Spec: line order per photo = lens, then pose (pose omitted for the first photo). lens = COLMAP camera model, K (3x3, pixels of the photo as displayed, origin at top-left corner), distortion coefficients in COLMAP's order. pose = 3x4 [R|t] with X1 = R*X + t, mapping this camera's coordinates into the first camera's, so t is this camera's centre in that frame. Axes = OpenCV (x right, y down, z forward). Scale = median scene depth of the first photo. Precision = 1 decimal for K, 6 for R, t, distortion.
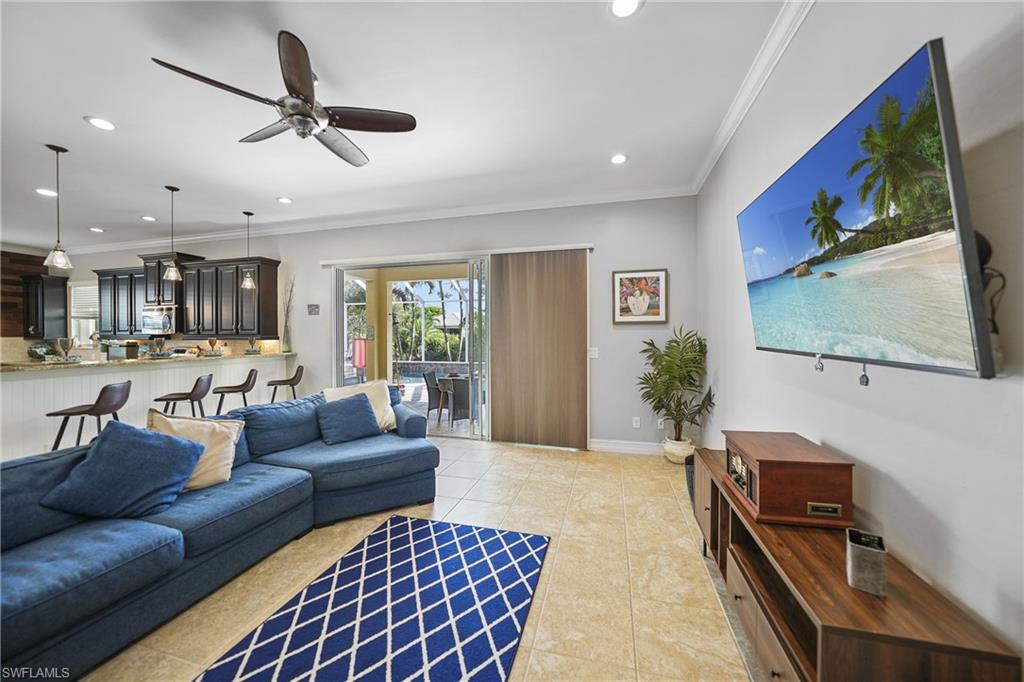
lens RADIAL K [[362.4, 0, 517.6], [0, 362.4, 339.8], [0, 0, 1]] dist [-0.017884, 0.002564]
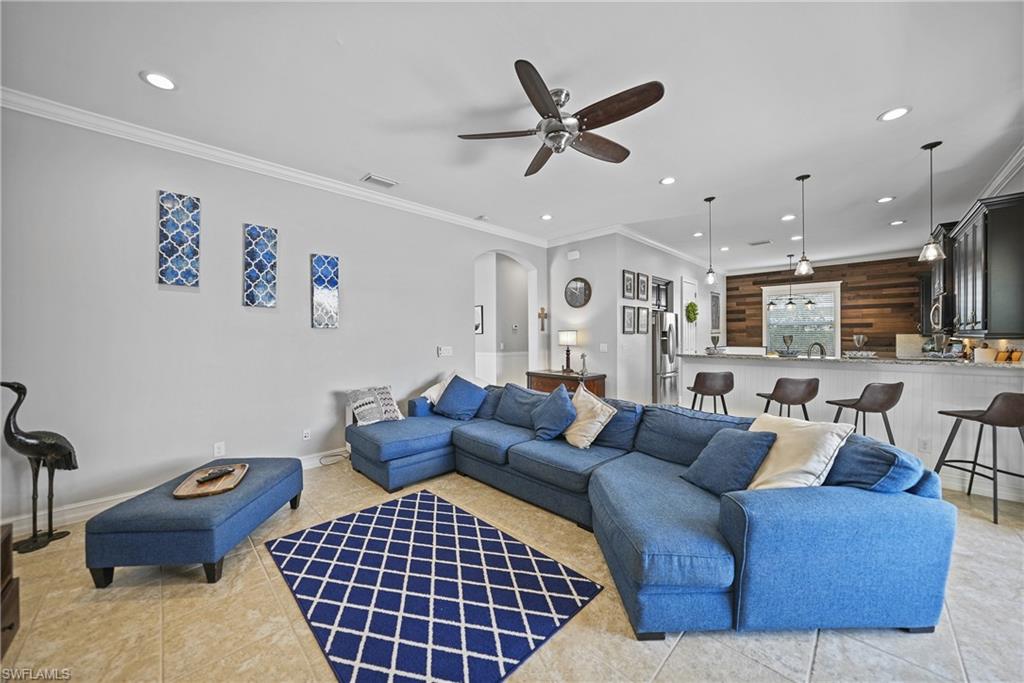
lens RADIAL K [[362.4, 0, 514.3], [0, 362.4, 342.1], [0, 0, 1]] dist [-0.017884, 0.002564]
pose [[-0.509163, 0.019576, -0.860448, 0.177947], [-0.004107, 0.999675, 0.025174, -0.006894], [0.860660, 0.016351, -0.508917, 0.620415]]
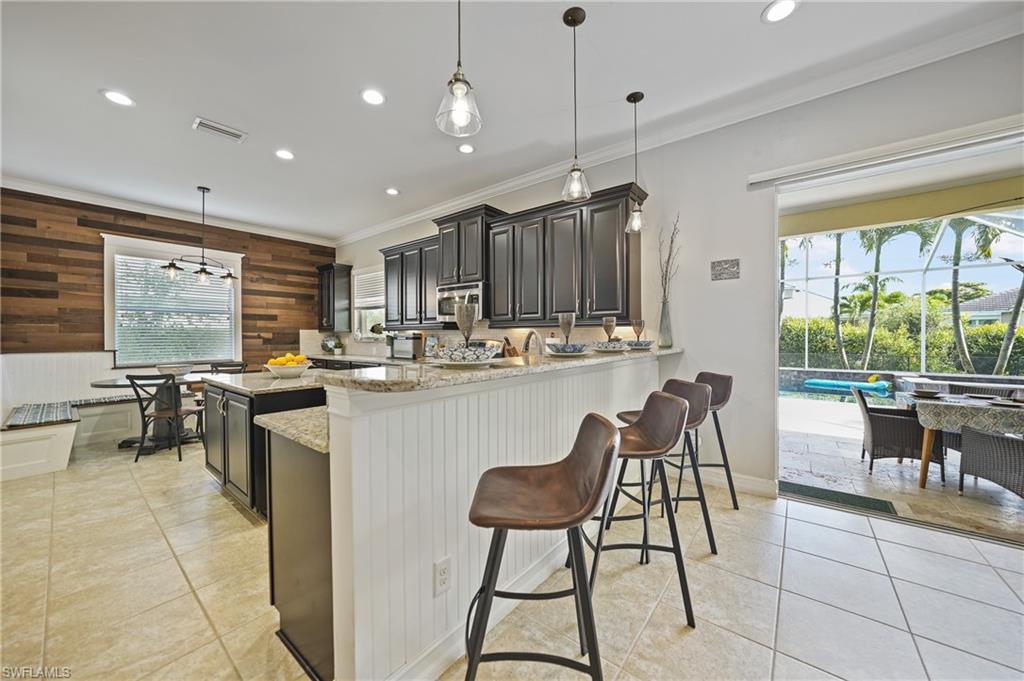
lens RADIAL K [[362.4, 0, 514.9], [0, 362.4, 339.7], [0, 0, 1]] dist [-0.017884, 0.002564]
pose [[0.918080, 0.004337, -0.396370, -0.622654], [-0.003995, 0.999991, 0.001689, 0.020598], [0.396374, 0.000033, 0.918089, 0.370116]]
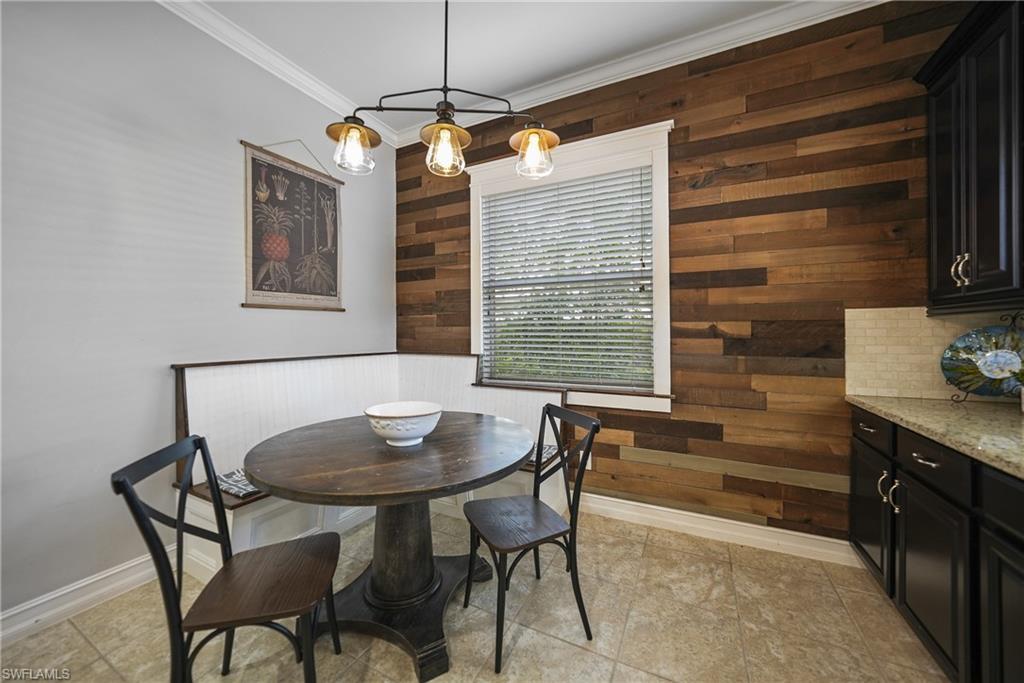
lens RADIAL K [[362.4, 0, 516.6], [0, 362.4, 332.0], [0, 0, 1]] dist [-0.017884, 0.002564]
pose [[-0.194325, 0.003949, -0.980929, -1.342740], [-0.006434, 0.999965, 0.005300, 0.015061], [0.980916, 0.007342, -0.194293, 0.935523]]
